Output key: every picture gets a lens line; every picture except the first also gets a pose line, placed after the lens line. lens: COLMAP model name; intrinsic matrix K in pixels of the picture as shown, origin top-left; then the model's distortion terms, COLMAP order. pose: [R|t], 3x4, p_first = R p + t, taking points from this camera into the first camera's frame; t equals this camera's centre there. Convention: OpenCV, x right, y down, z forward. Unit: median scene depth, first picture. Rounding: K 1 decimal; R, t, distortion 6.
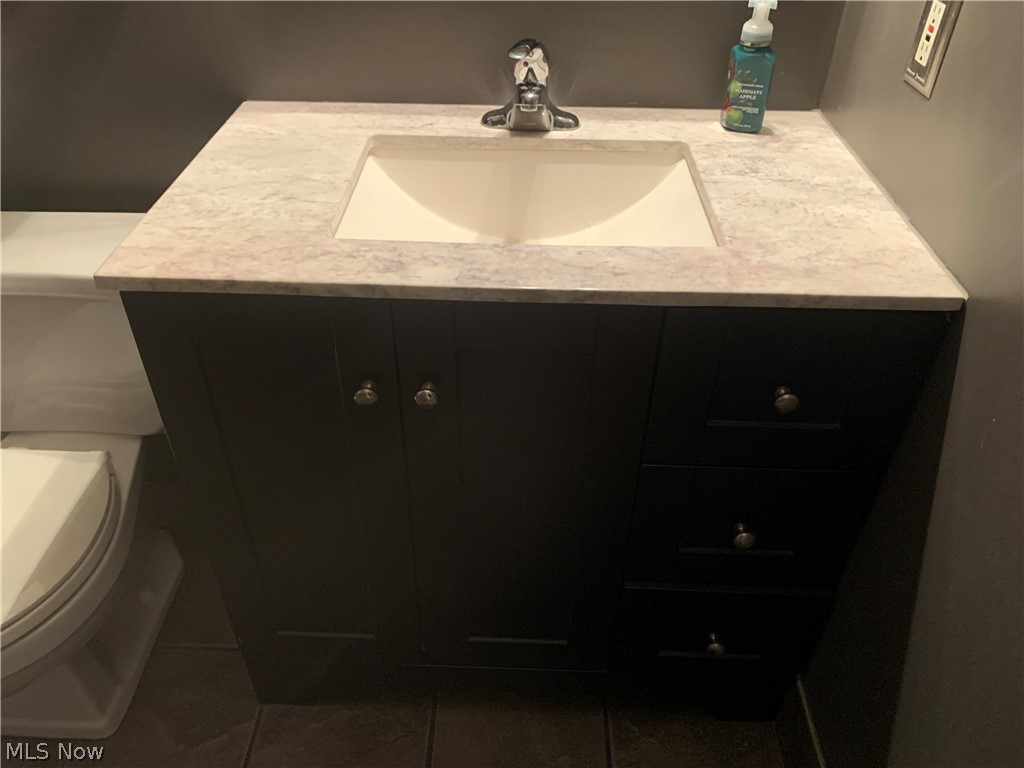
lens RADIAL K [[778.3, 0, 504.6], [0, 778.3, 385.9], [0, 0, 1]] dist [0.015958, -0.014211]
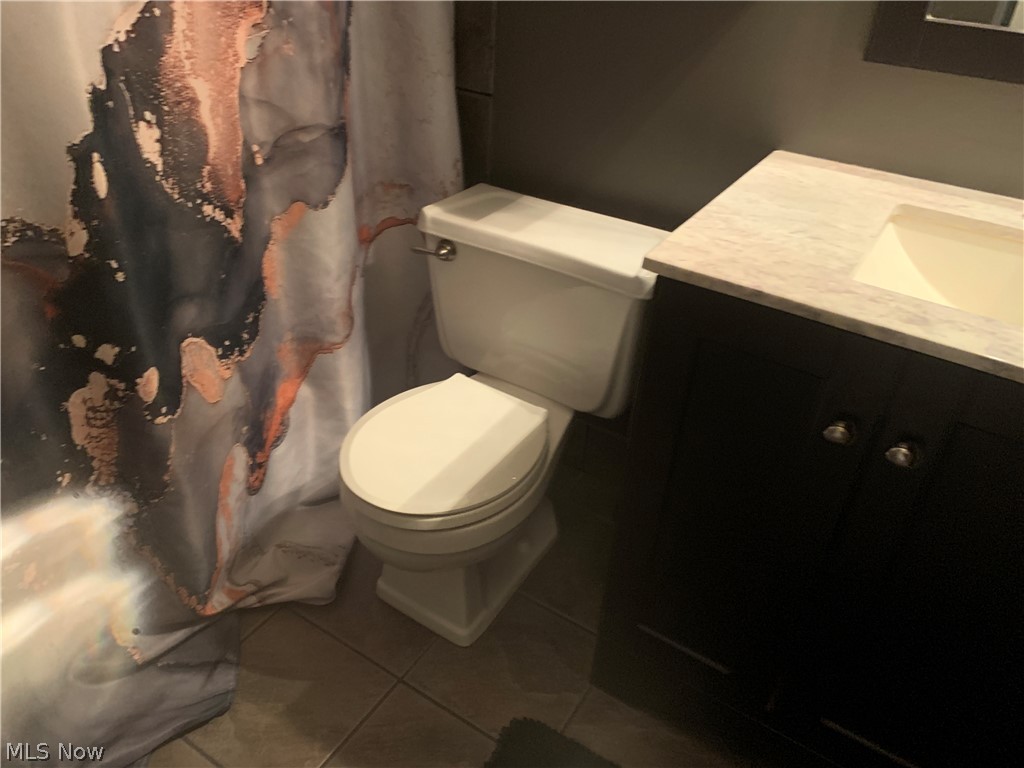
lens RADIAL K [[778.3, 0, 504.0], [0, 778.3, 383.5], [0, 0, 1]] dist [0.015958, -0.014211]
pose [[0.854598, 0.312905, -0.414432, -0.136682], [-0.349655, 0.936778, -0.013735, 0.110547], [0.383933, 0.156646, 0.909977, -0.105333]]
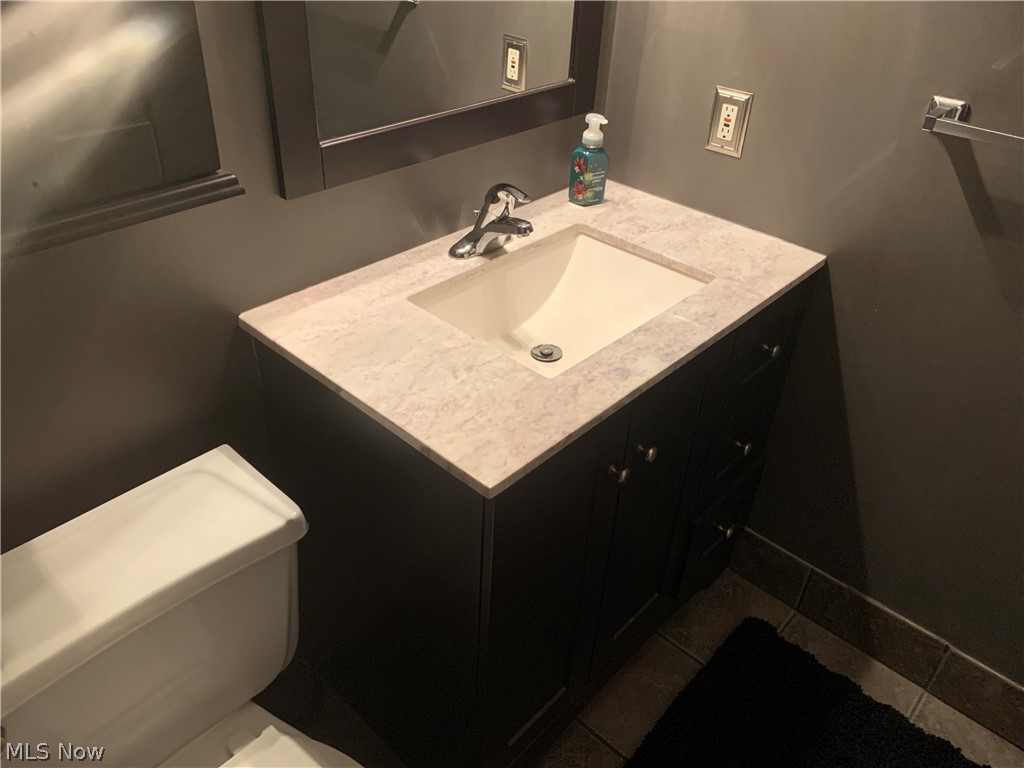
lens RADIAL K [[778.3, 0, 511.9], [0, 778.3, 390.0], [0, 0, 1]] dist [0.015958, -0.014211]
pose [[0.654414, -0.422979, 0.626762, -0.971768], [0.441261, 0.886750, 0.137707, -0.344239], [-0.614028, 0.186448, 0.766946, 0.092193]]
